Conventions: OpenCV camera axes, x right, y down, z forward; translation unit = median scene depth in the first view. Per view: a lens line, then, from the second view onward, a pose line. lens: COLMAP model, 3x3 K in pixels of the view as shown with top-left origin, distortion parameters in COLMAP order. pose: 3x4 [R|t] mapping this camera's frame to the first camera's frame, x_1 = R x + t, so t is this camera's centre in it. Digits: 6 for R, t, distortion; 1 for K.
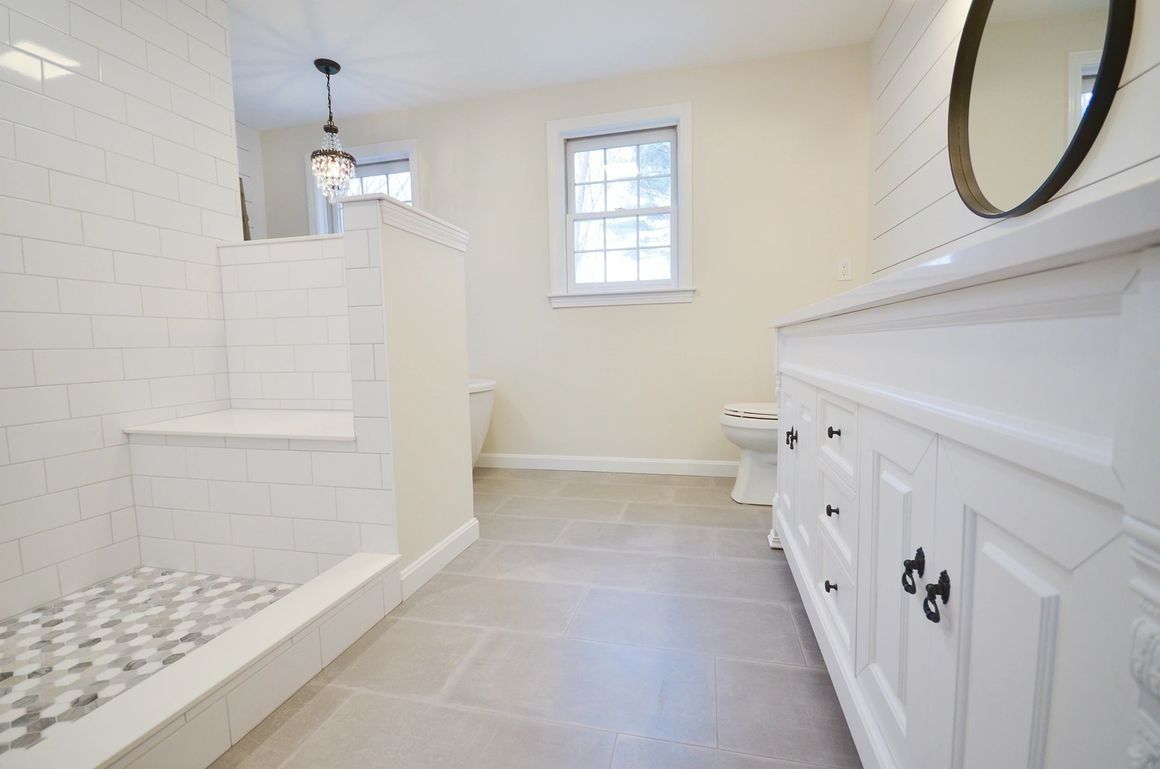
lens RADIAL K [[511.9, 0, 576.8], [0, 511.9, 388.3], [0, 0, 1]] dist [0.010080, -0.011554]
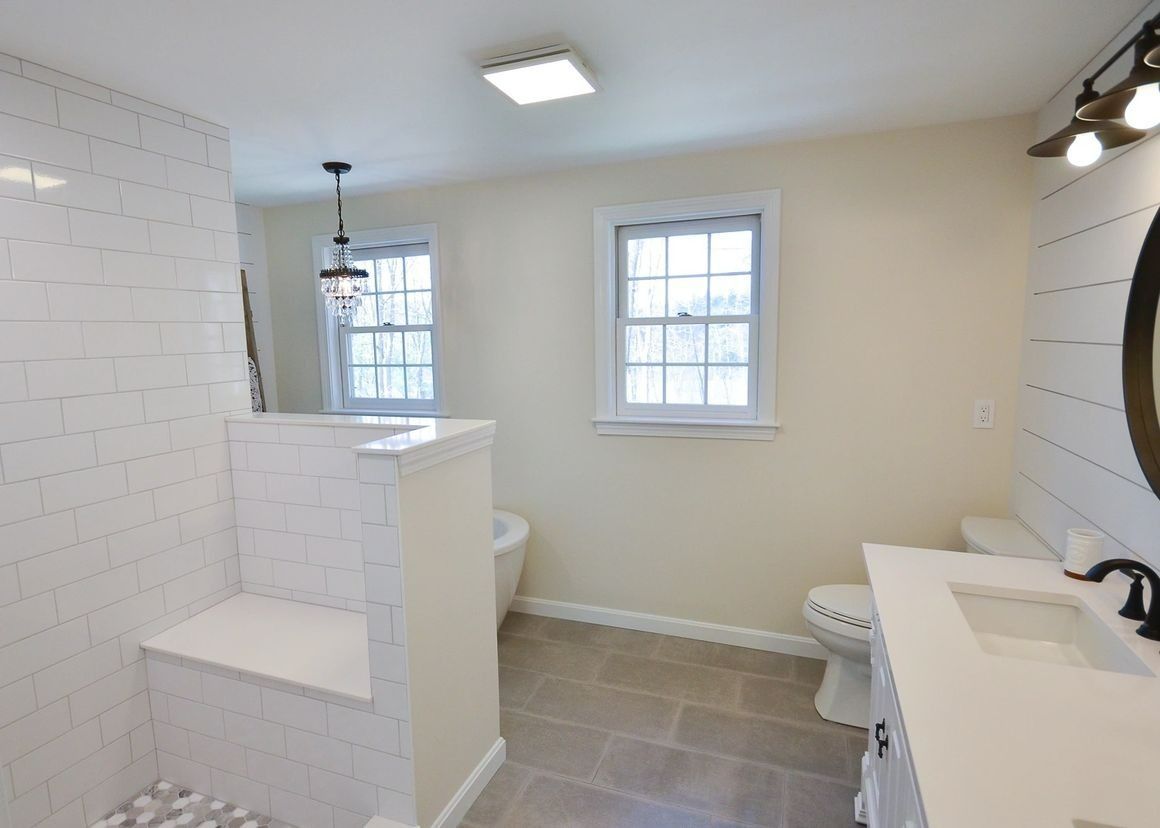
lens RADIAL K [[644.7, 0, 540.1], [0, 644.7, 425.2], [0, 0, 1]] dist [0.001297, 0.000856]
pose [[0.989368, 0.019175, -0.144164, 0.011523], [-0.010824, 0.998229, 0.058493, -0.262685], [0.145030, -0.056311, 0.987824, -0.036078]]
